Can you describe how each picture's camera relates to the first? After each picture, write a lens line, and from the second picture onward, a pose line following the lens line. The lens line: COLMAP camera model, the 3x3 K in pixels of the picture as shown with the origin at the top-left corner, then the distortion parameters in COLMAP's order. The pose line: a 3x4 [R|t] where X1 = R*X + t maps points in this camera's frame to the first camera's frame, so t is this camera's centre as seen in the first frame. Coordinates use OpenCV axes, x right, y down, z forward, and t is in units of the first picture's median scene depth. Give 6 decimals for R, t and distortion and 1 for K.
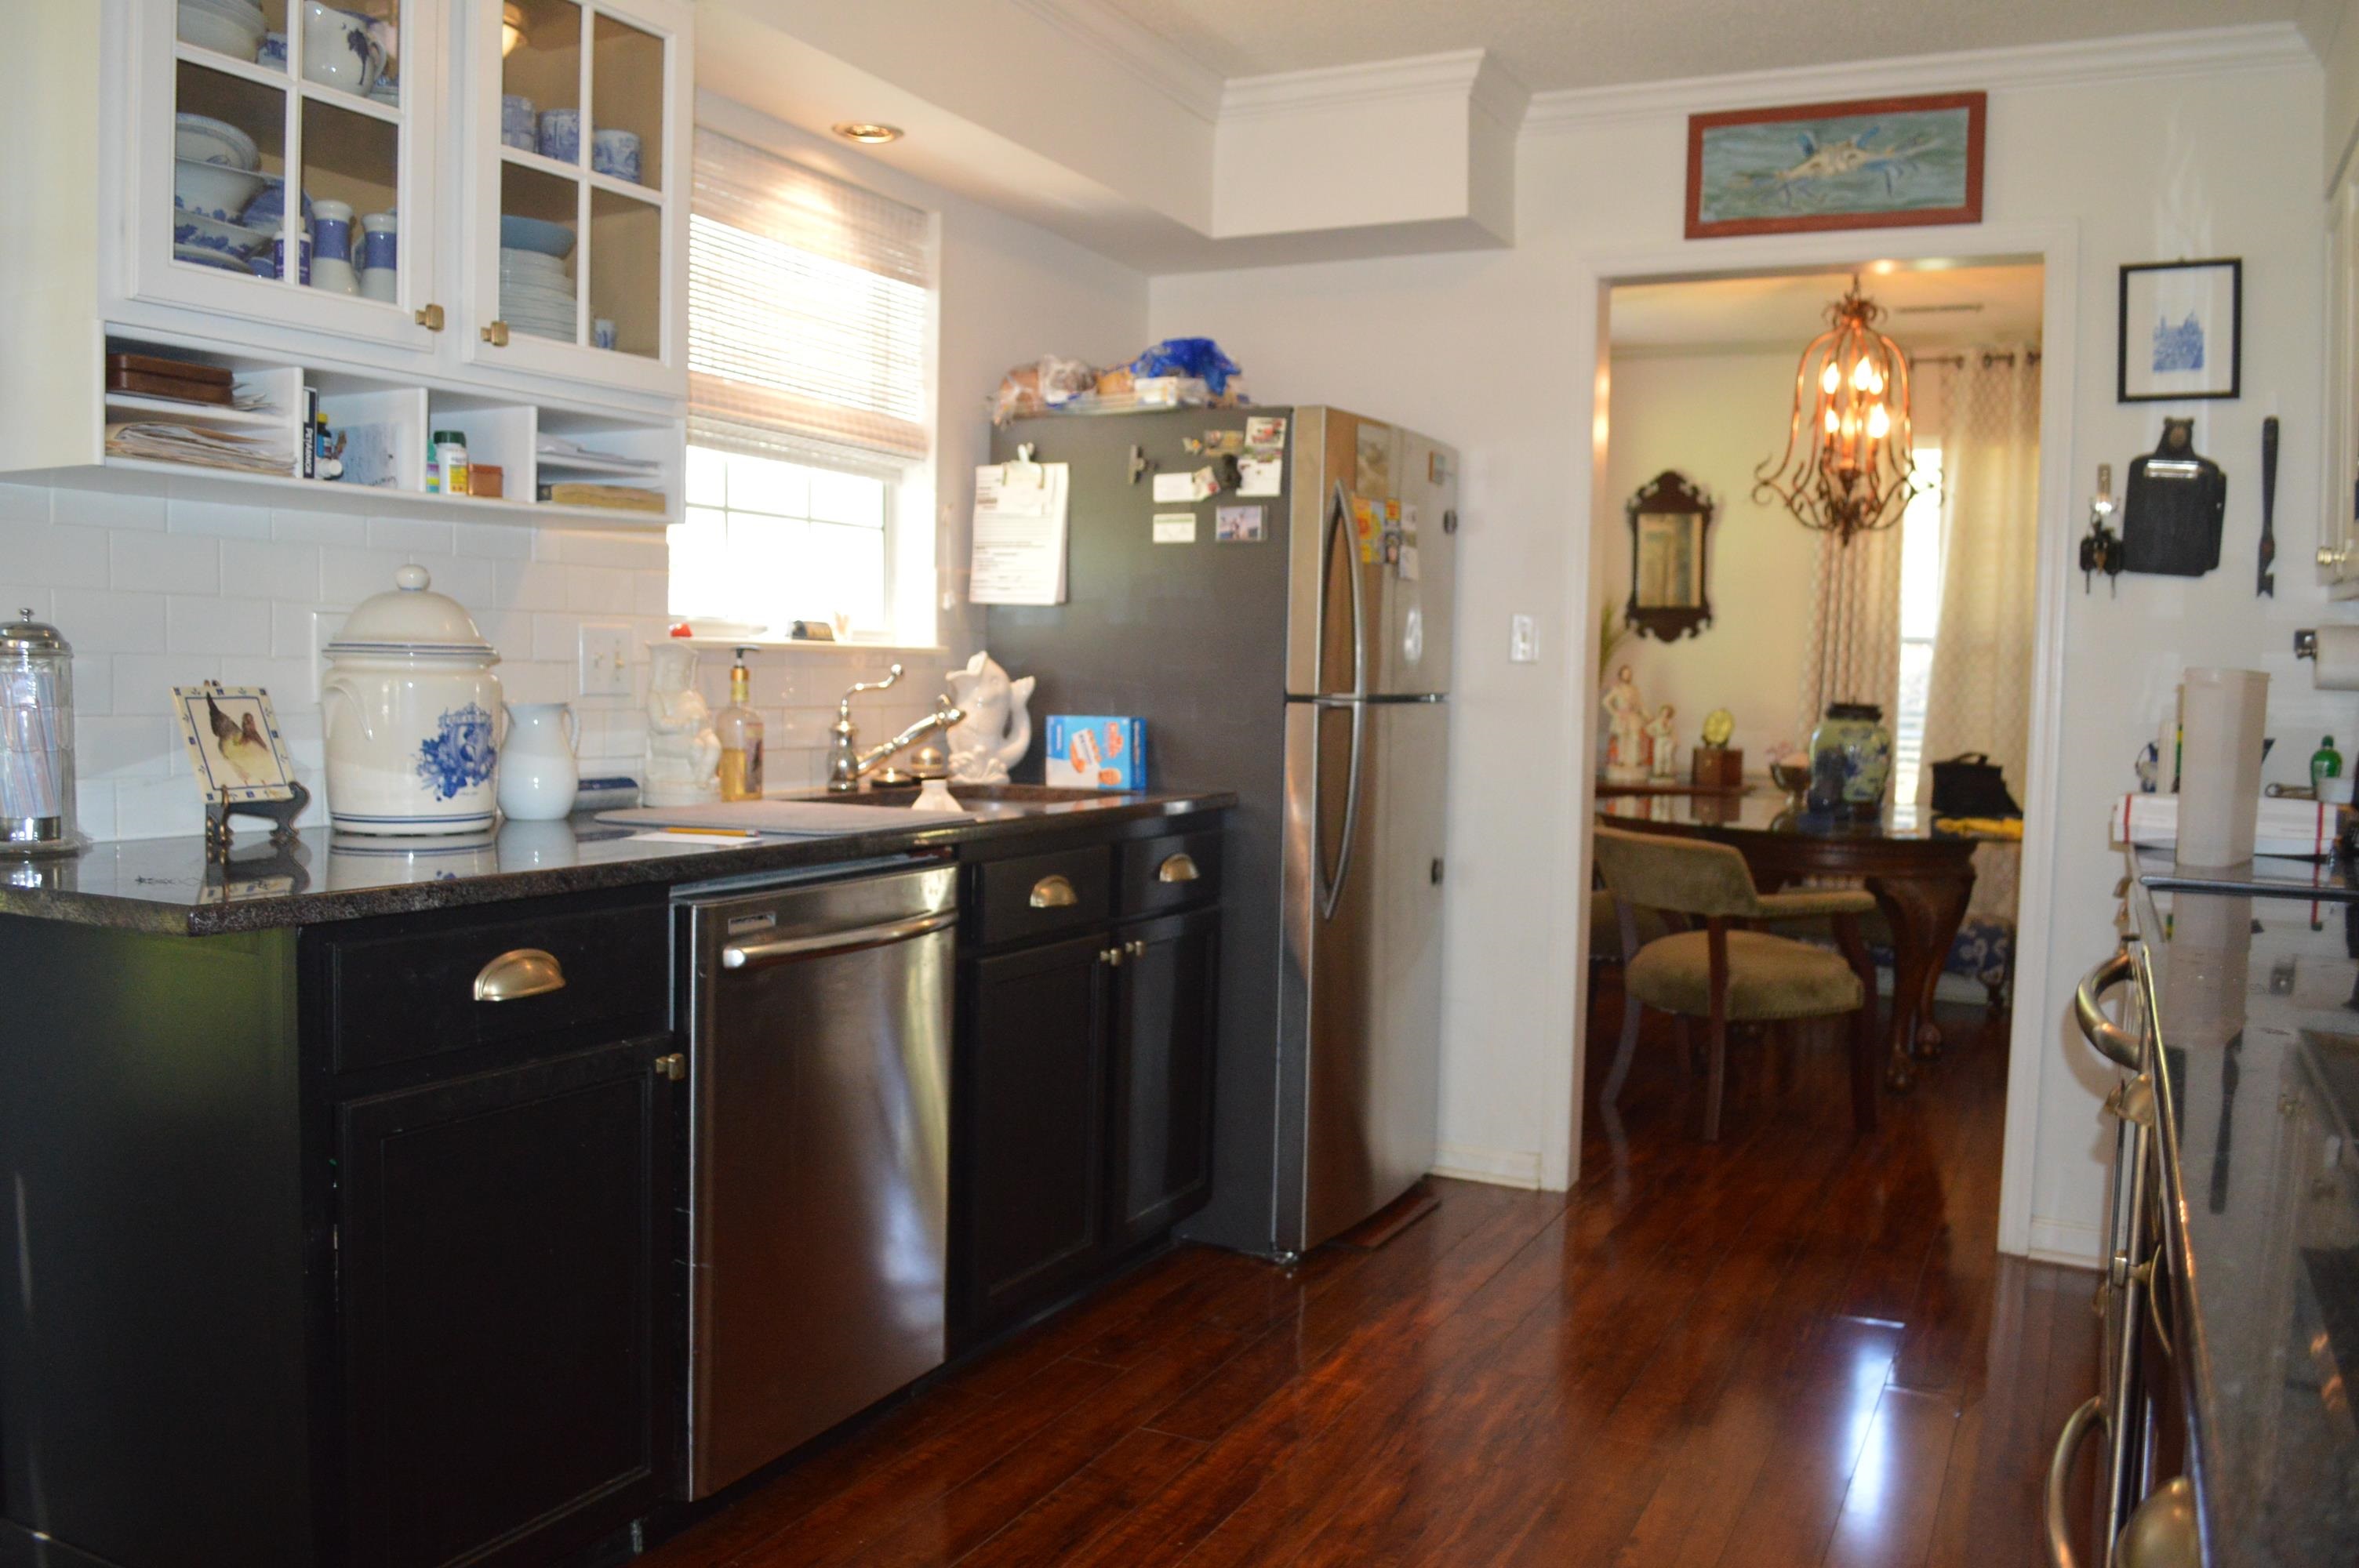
lens RADIAL K [[1985.5, 0, 1179.5], [0, 1985.5, 784.0], [0, 0, 1]] dist [-0.009394, -0.008246]
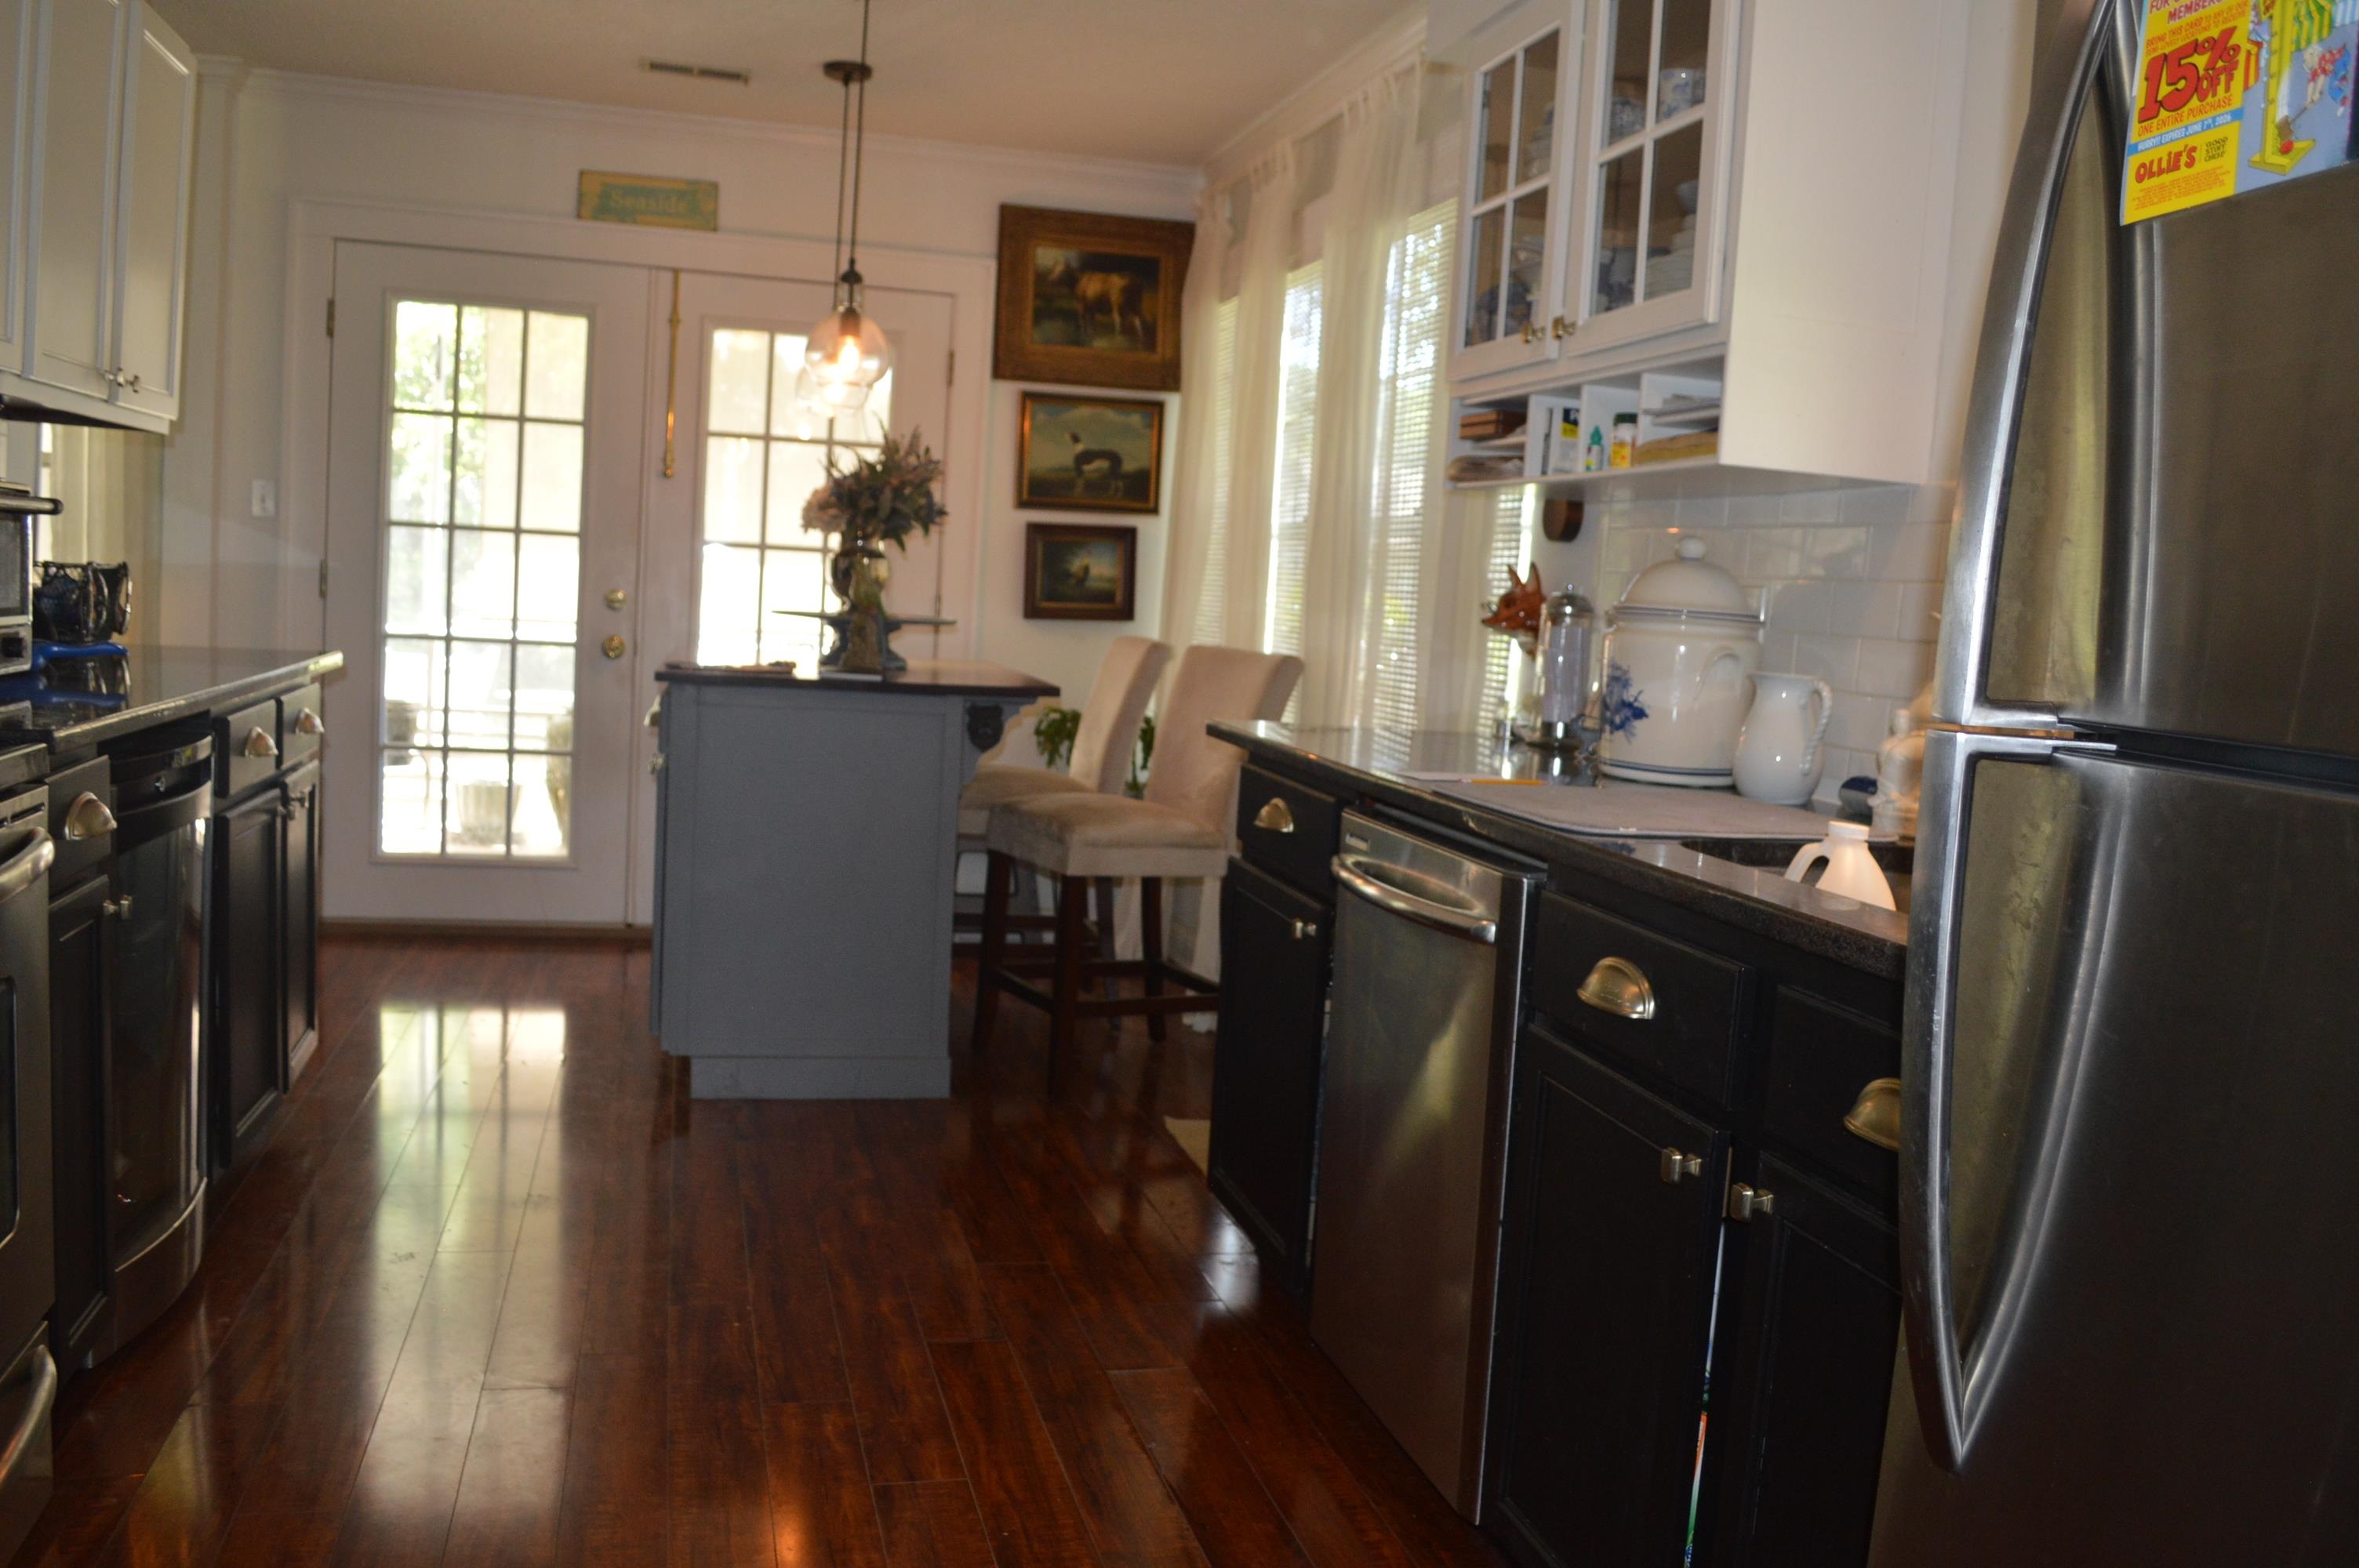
lens RADIAL K [[1985.5, 0, 1179.5], [0, 1985.5, 784.0], [0, 0, 1]] dist [-0.009394, -0.008246]
pose [[-0.769214, -0.009751, -0.638917, 0.219064], [-0.119610, 0.984407, 0.128980, -0.035180], [0.627697, 0.175634, -0.758386, 0.701354]]
